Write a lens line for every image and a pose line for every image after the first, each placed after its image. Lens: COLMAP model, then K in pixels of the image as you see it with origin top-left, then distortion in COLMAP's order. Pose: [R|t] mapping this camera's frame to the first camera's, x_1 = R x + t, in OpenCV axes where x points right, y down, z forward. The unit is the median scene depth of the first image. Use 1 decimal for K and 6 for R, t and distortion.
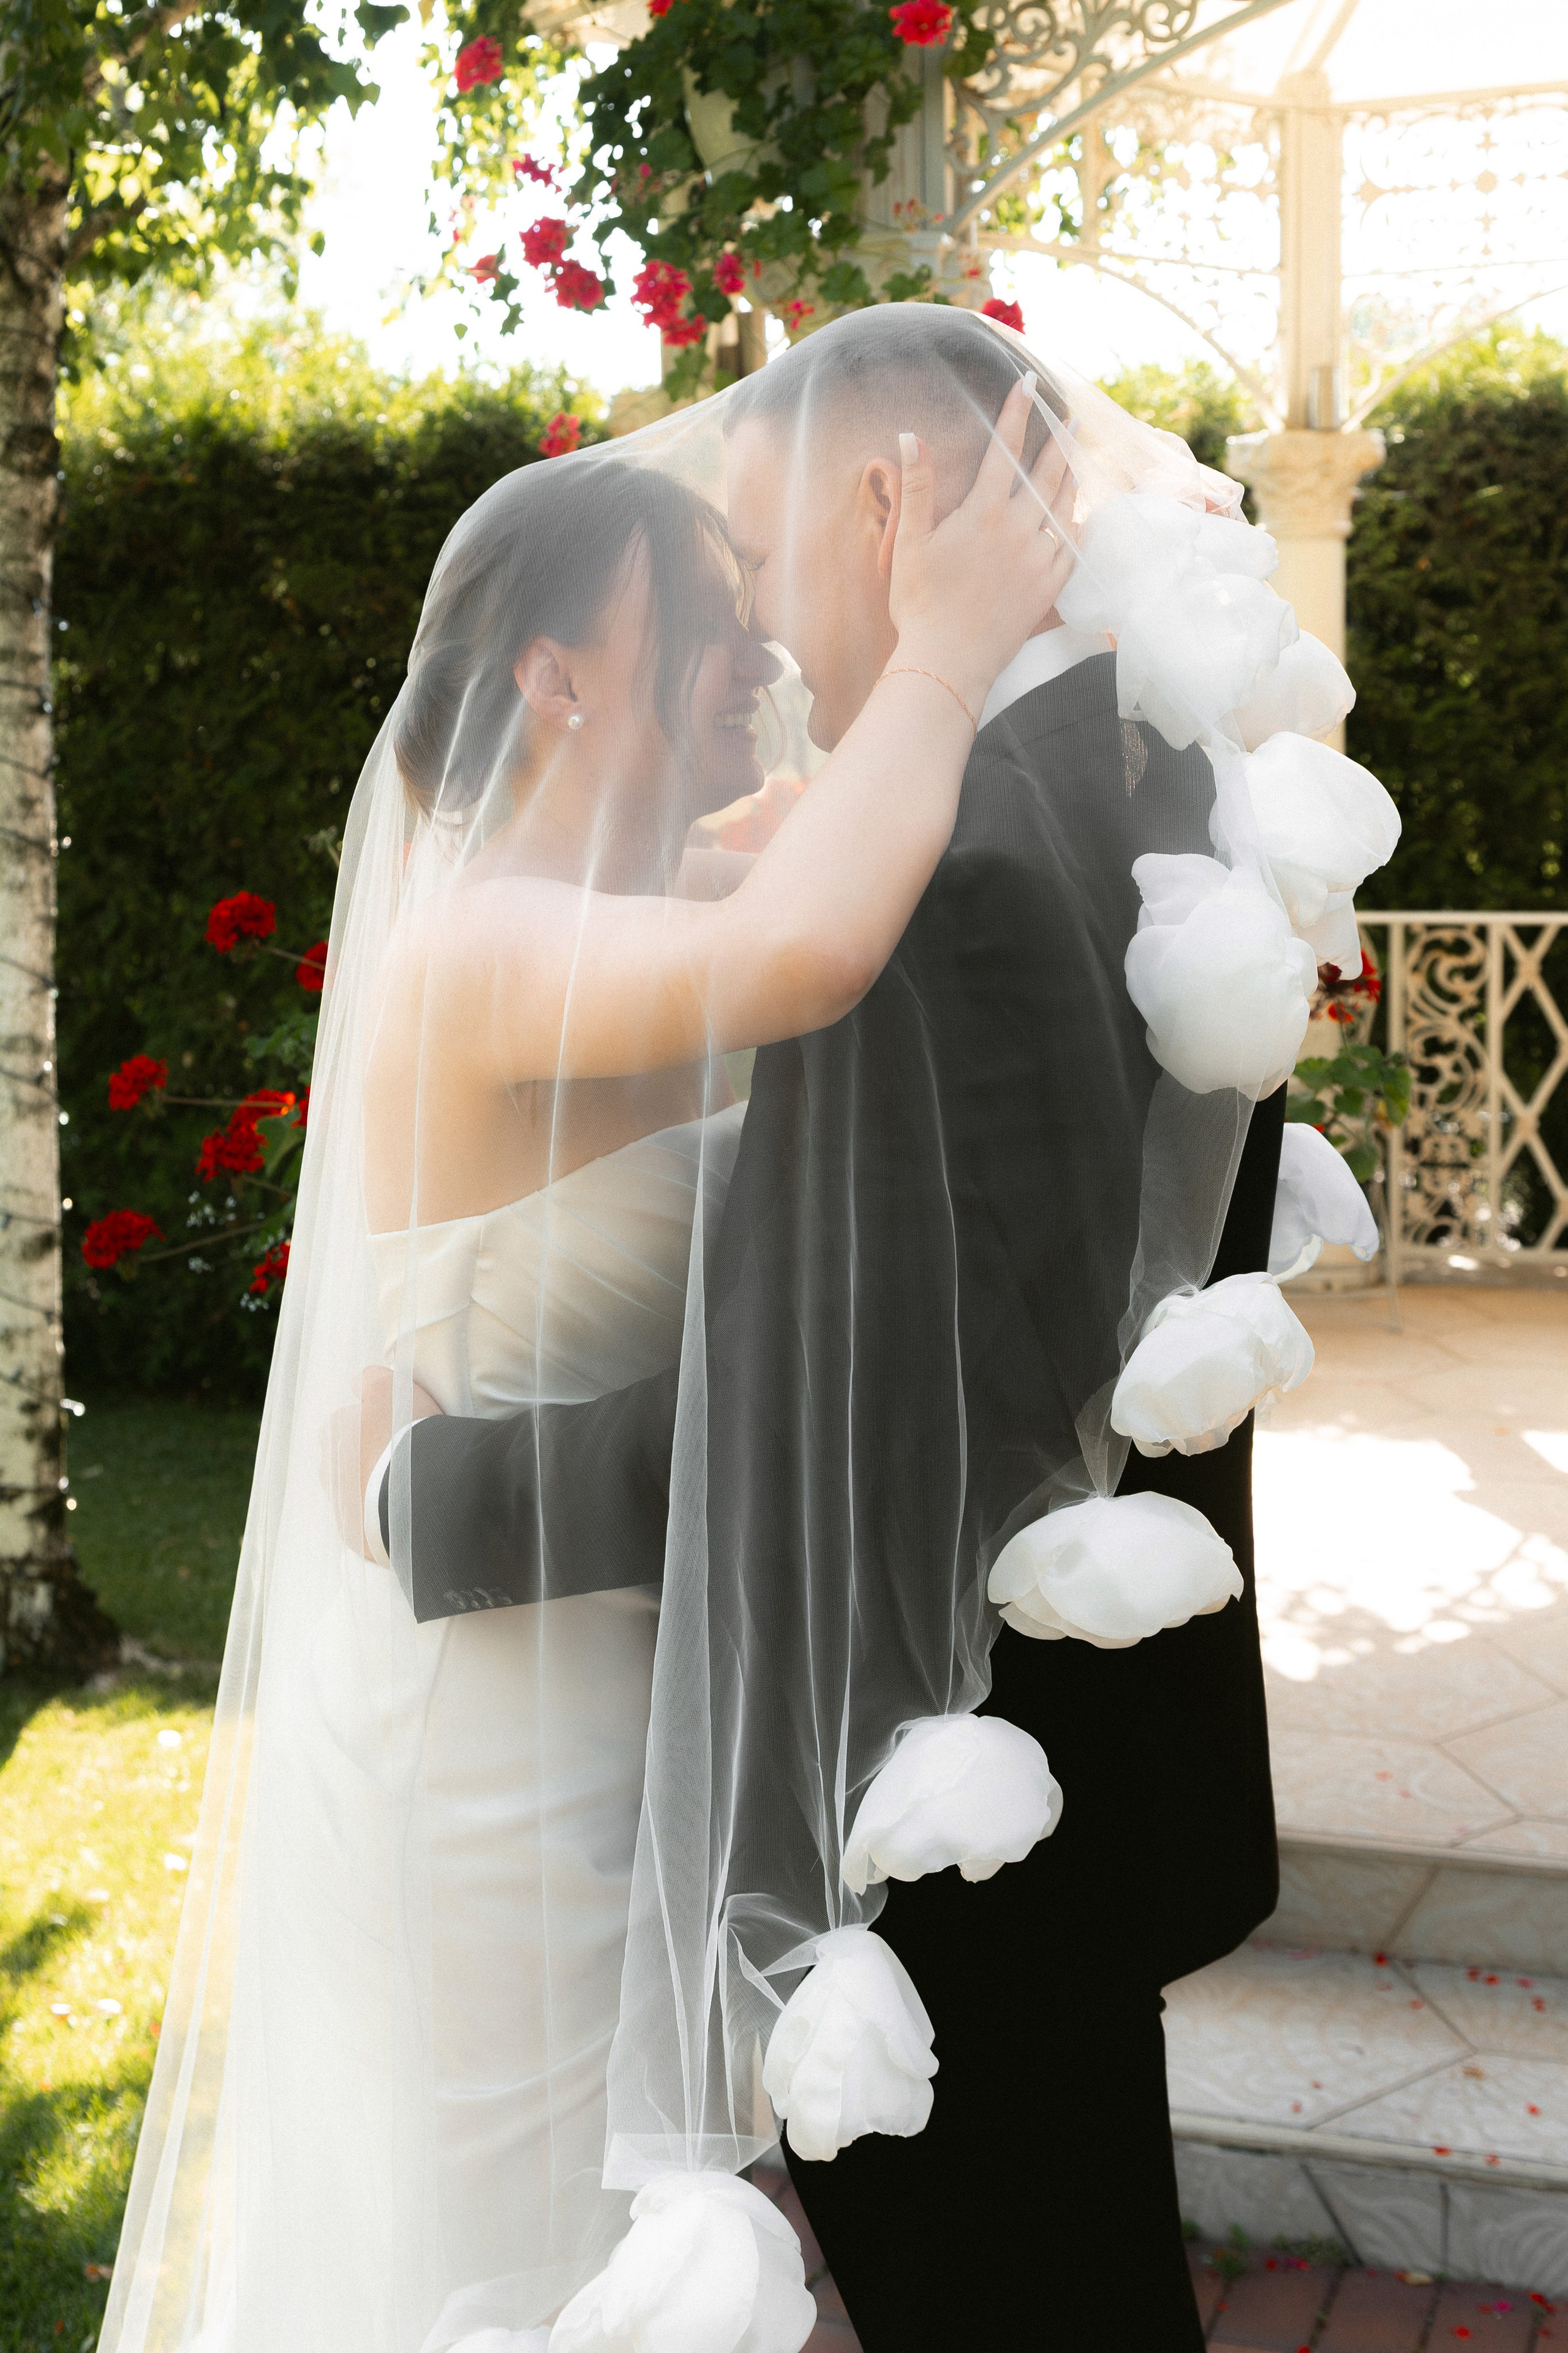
lens RADIAL K [[3119.8, 0, 777.2], [0, 3119.8, 1063.2], [0, 0, 1]] dist [-0.087515, 0.552953]
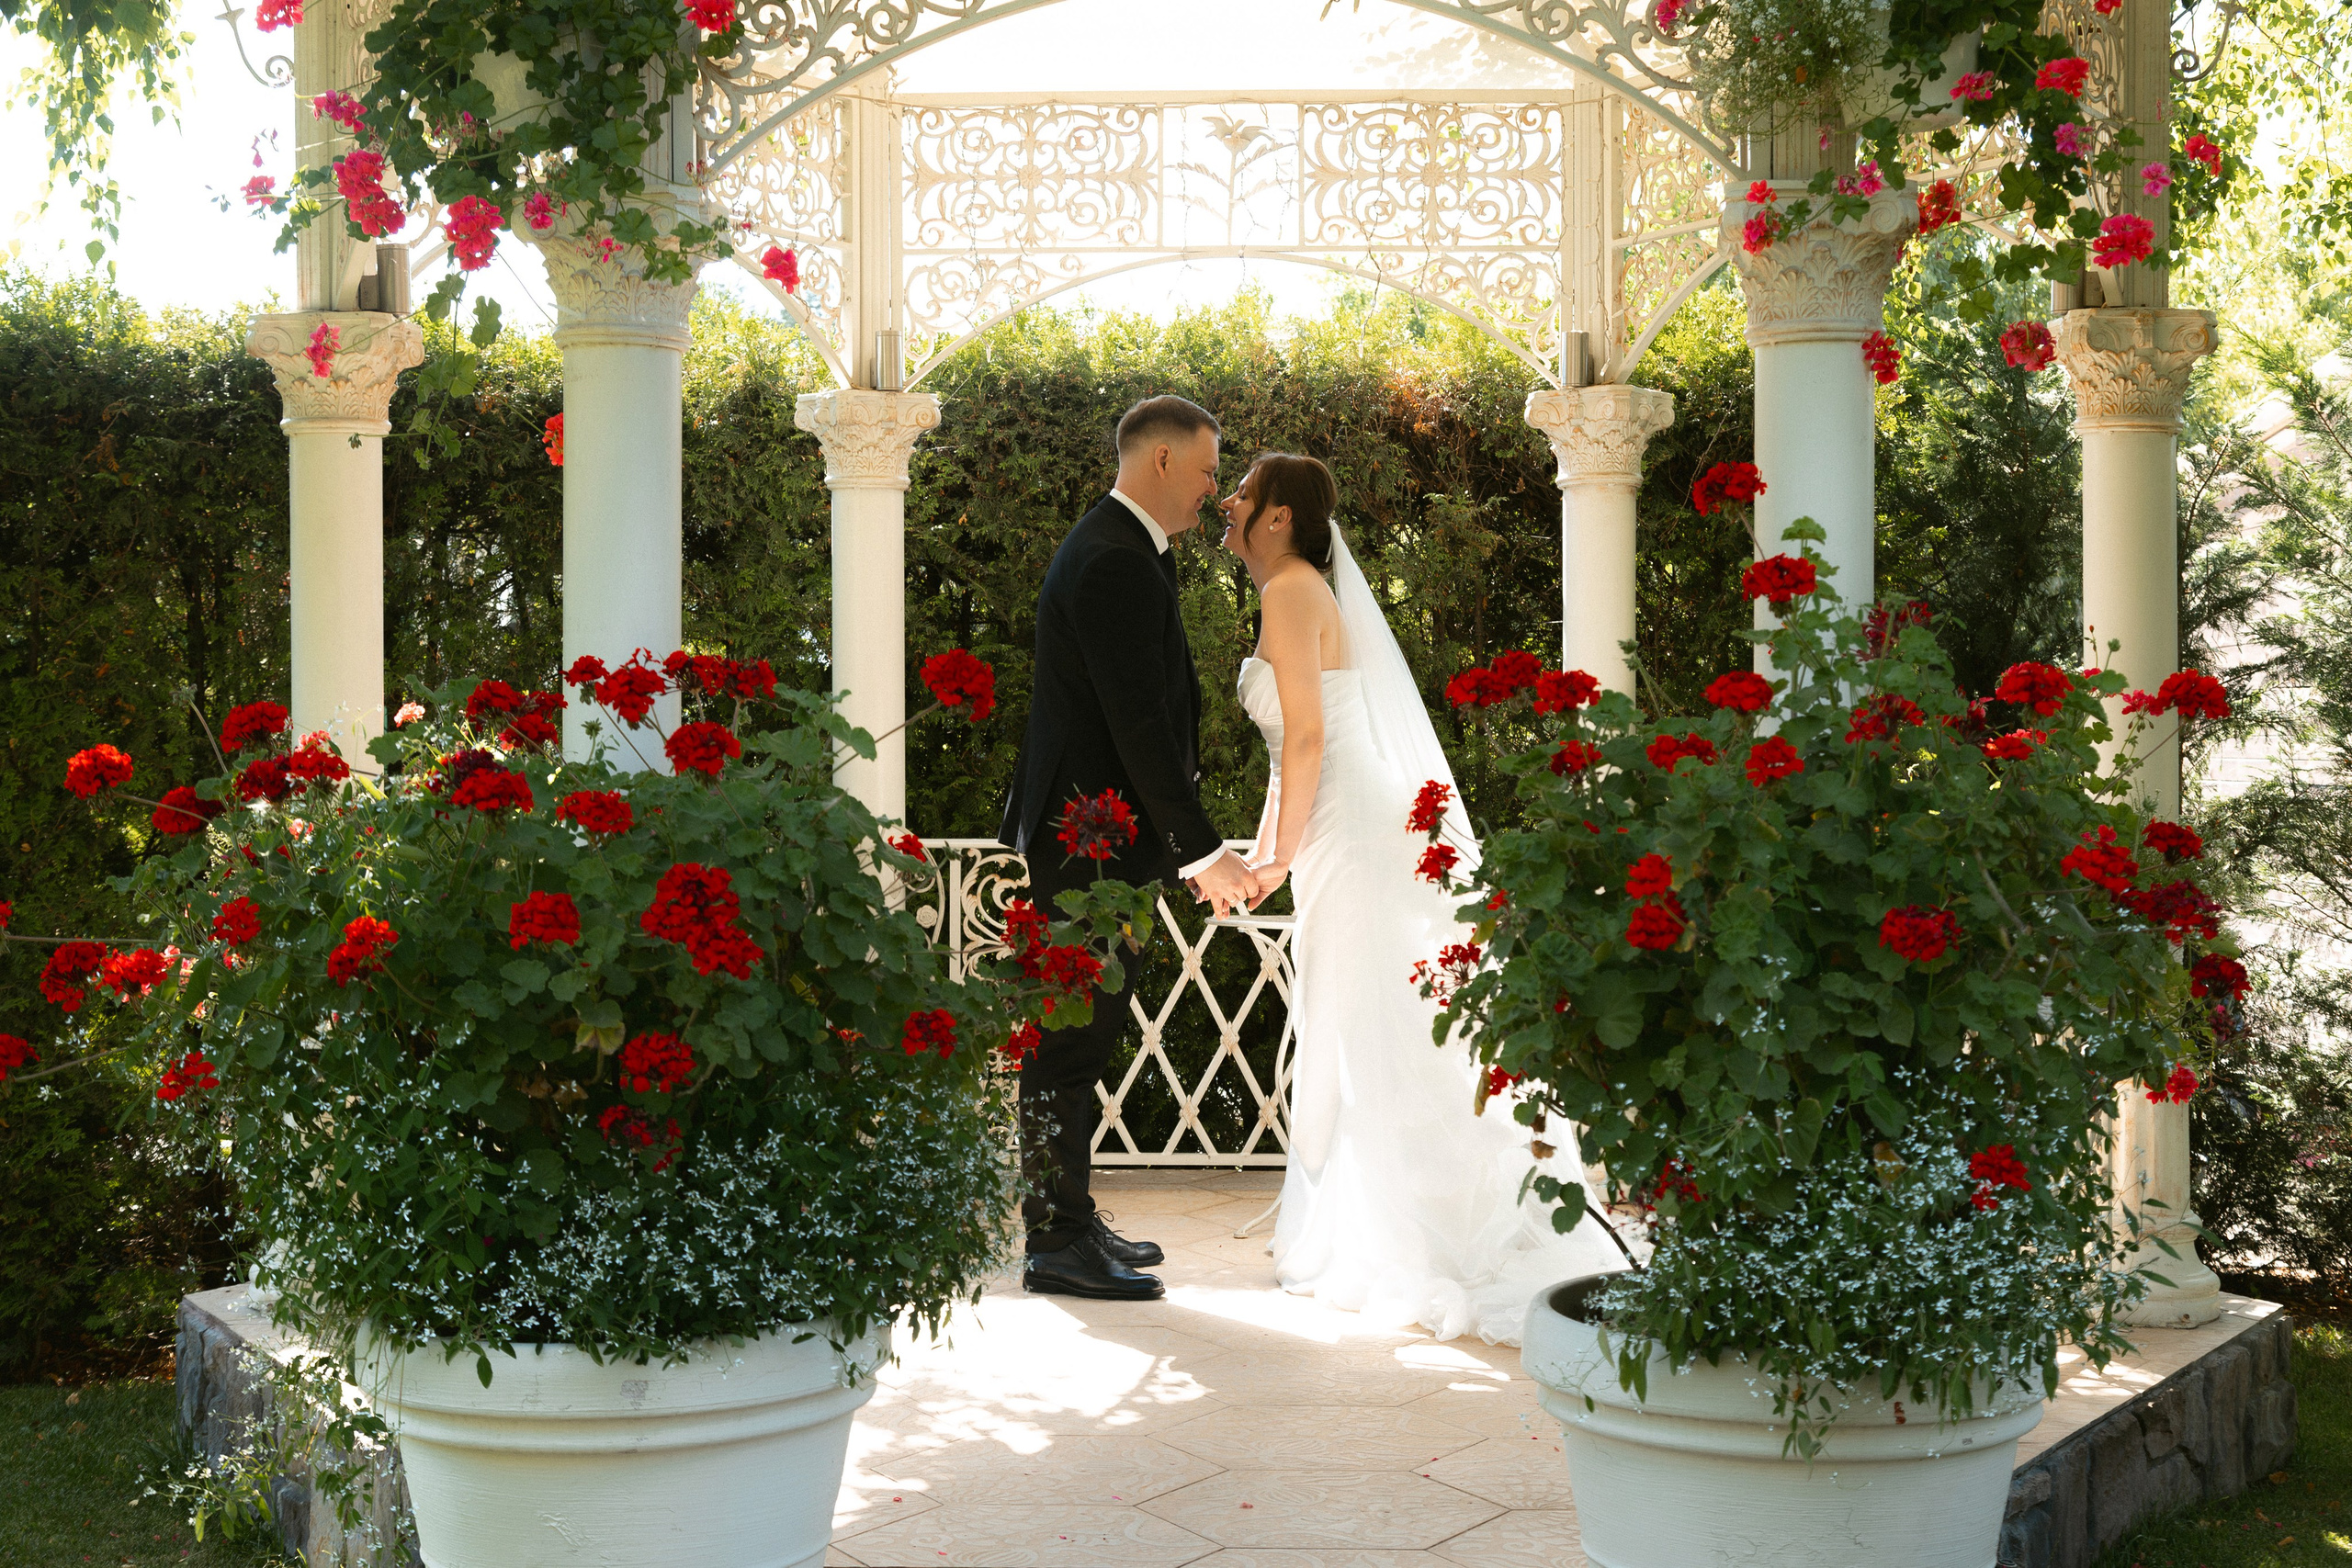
lens RADIAL K [[3365.2, 0, 1176.0], [0, 3365.2, 784.0], [0, 0, 1]] dist [0.004827, 0.039677]
pose [[0.945606, 0.014308, 0.325000, -0.177180], [0.015238, 0.995988, -0.088185, 0.060921], [-0.324958, 0.088340, 0.941593, -0.197238]]
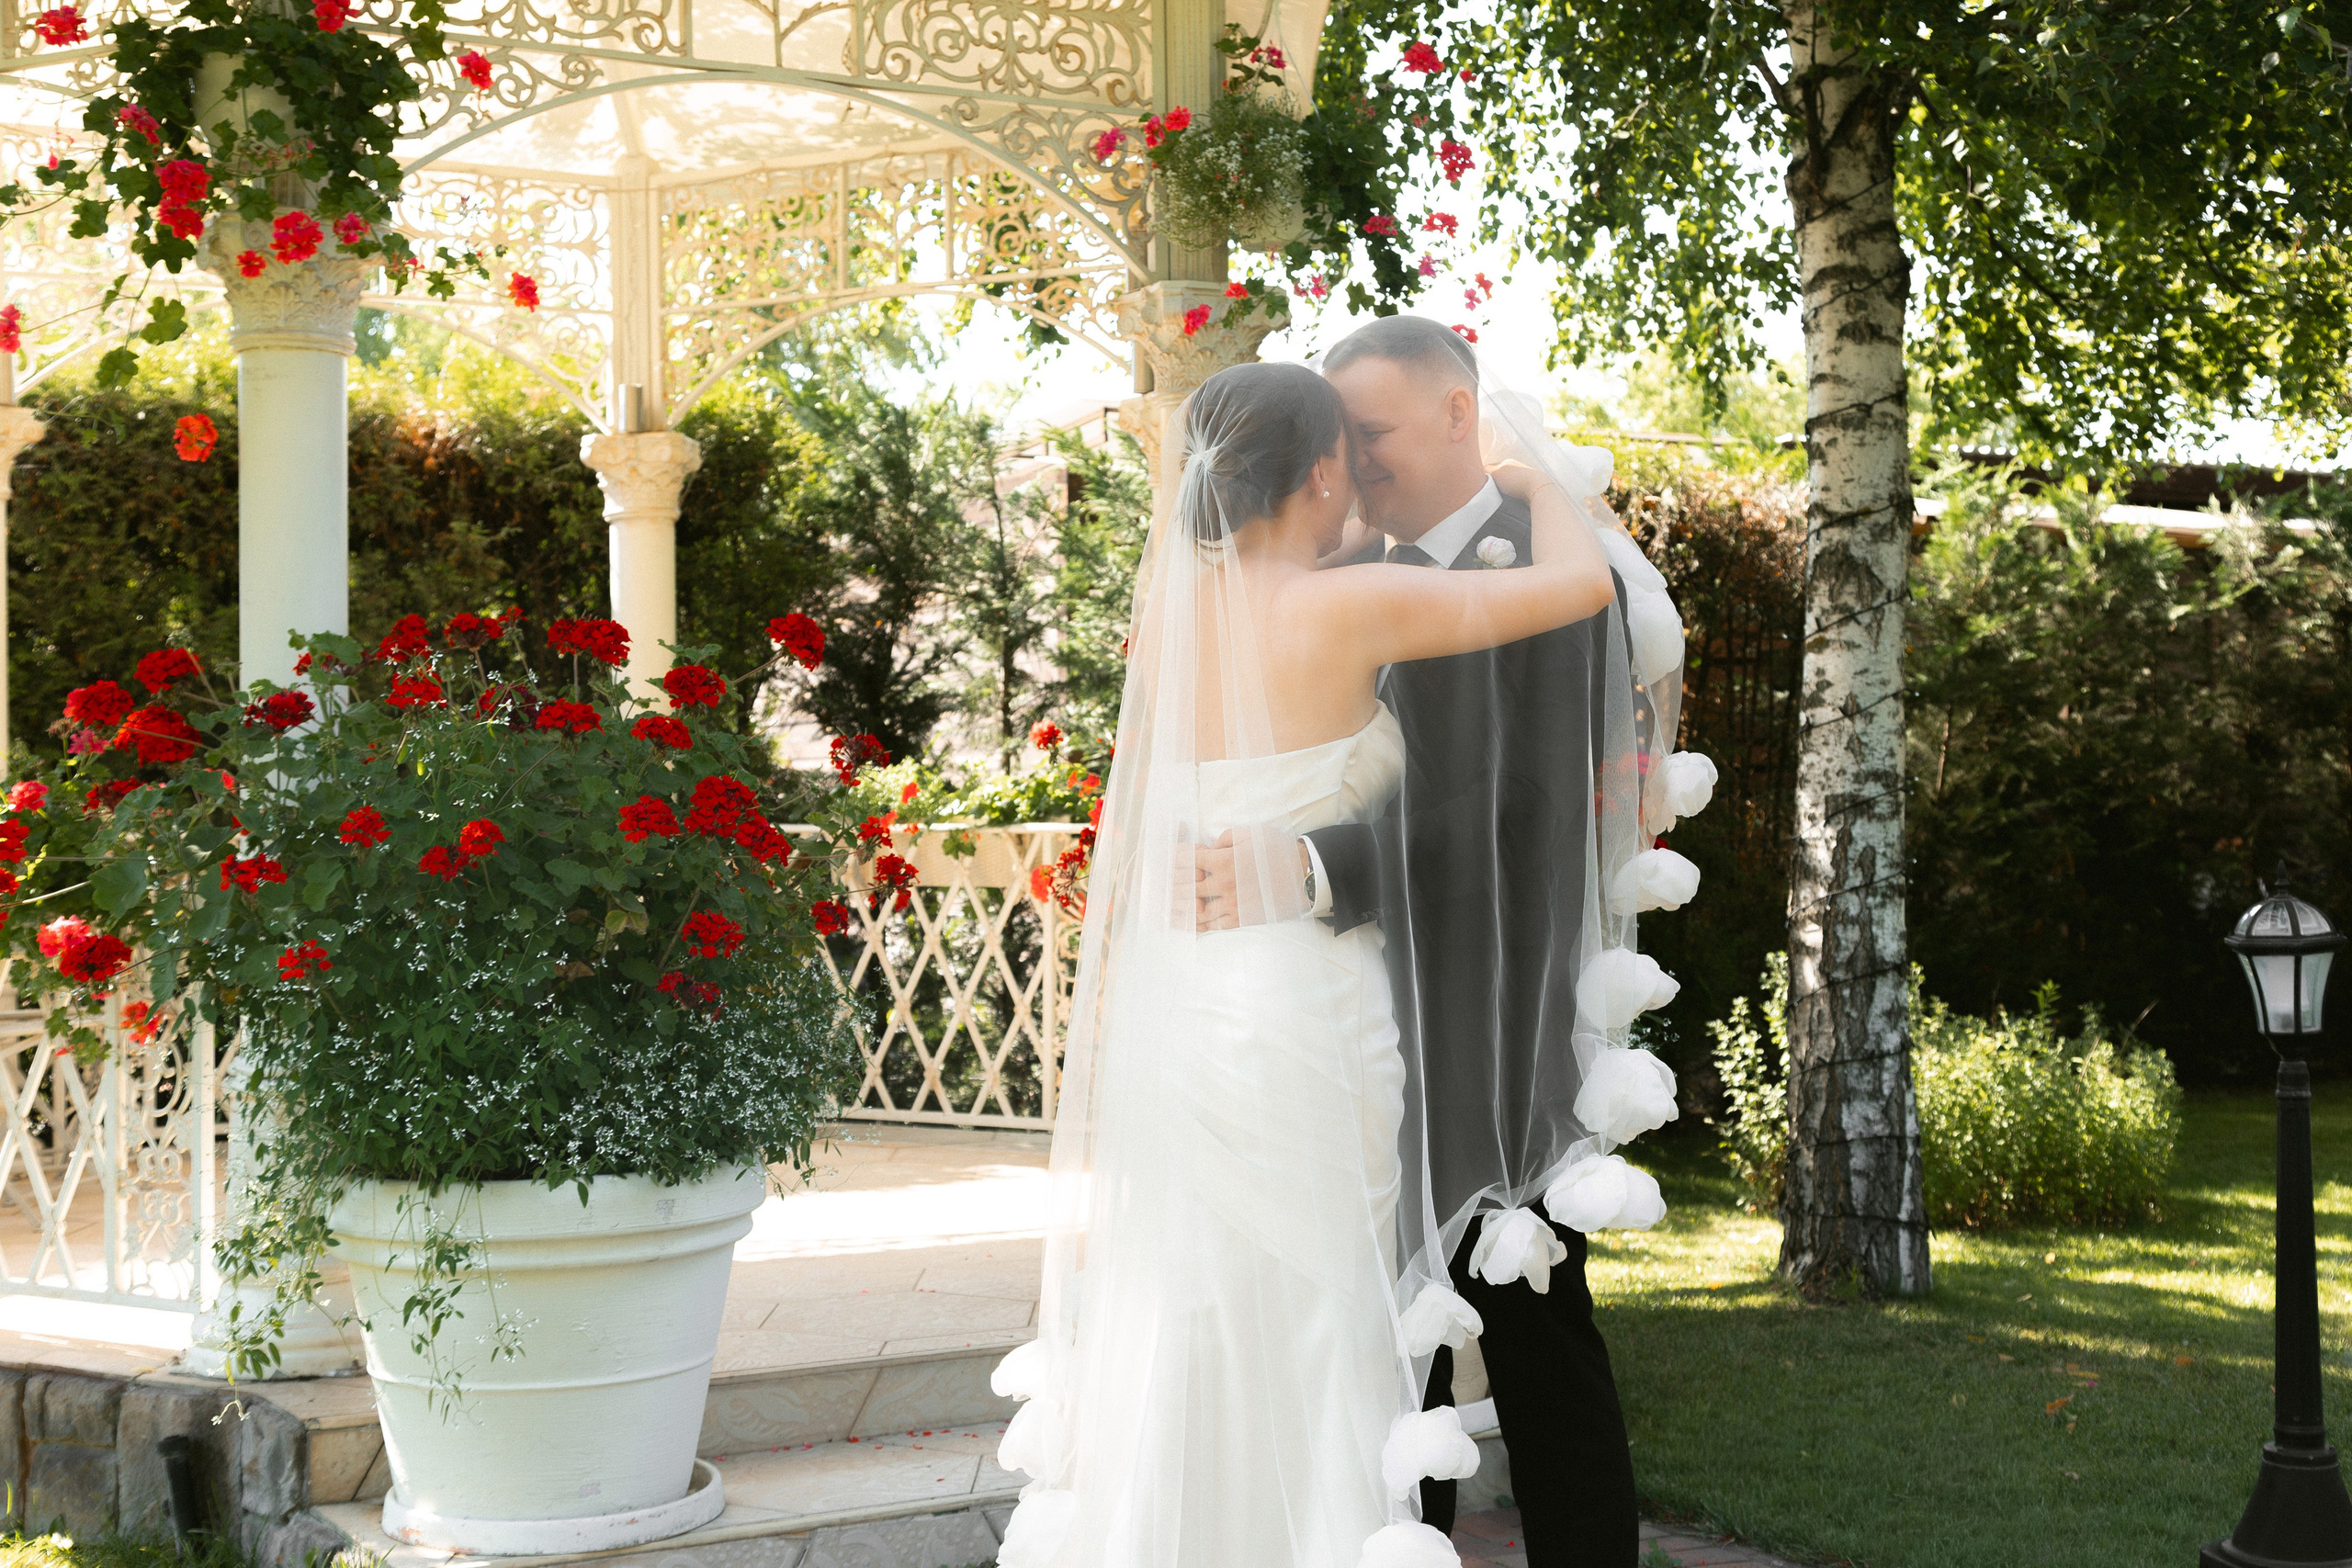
lens RADIAL K [[3365.2, 0, 1176.0], [0, 3365.2, 784.0], [0, 0, 1]] dist [0.004827, 0.039677]
pose [[0.611149, 0.015459, 0.791364, -0.853340], [0.083688, 0.992943, -0.084027, 0.114997], [-0.787079, 0.117580, 0.605543, -0.090188]]
